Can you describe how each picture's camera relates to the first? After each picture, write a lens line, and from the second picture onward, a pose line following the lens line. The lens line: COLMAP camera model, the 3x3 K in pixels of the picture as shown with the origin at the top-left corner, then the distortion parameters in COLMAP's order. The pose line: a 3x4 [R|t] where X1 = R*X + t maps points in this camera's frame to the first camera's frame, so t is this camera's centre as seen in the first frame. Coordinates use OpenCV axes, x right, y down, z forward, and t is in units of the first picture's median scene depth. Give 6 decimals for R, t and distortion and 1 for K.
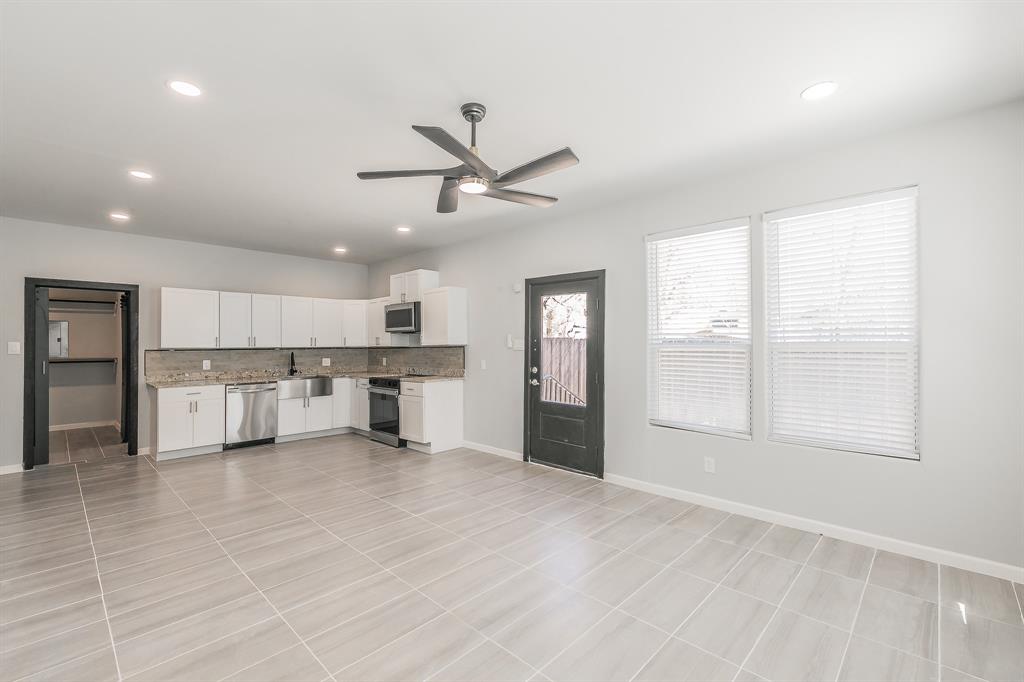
lens RADIAL K [[456.7, 0, 510.8], [0, 456.7, 337.3], [0, 0, 1]] dist [-0.002340, -0.000409]
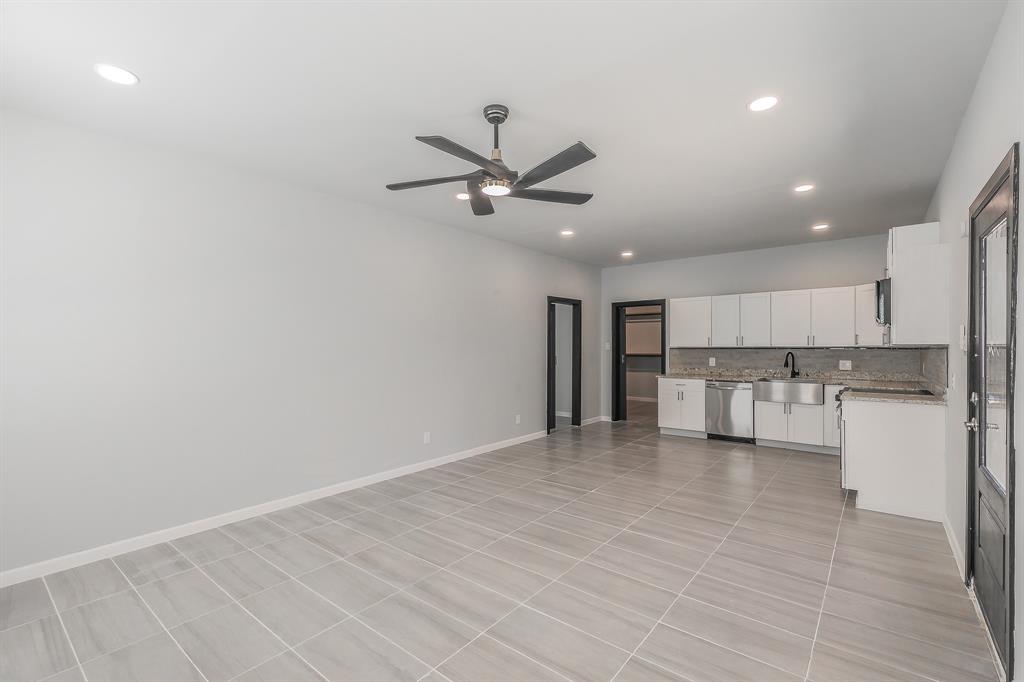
lens RADIAL K [[440.2, 0, 508.6], [0, 440.2, 348.5], [0, 0, 1]] dist [0.000642, 0.000013]
pose [[0.089486, 0.009696, -0.995941, 0.395014], [0.019837, 0.999737, 0.011515, 0.004900], [0.995791, -0.020787, 0.089270, 0.416466]]
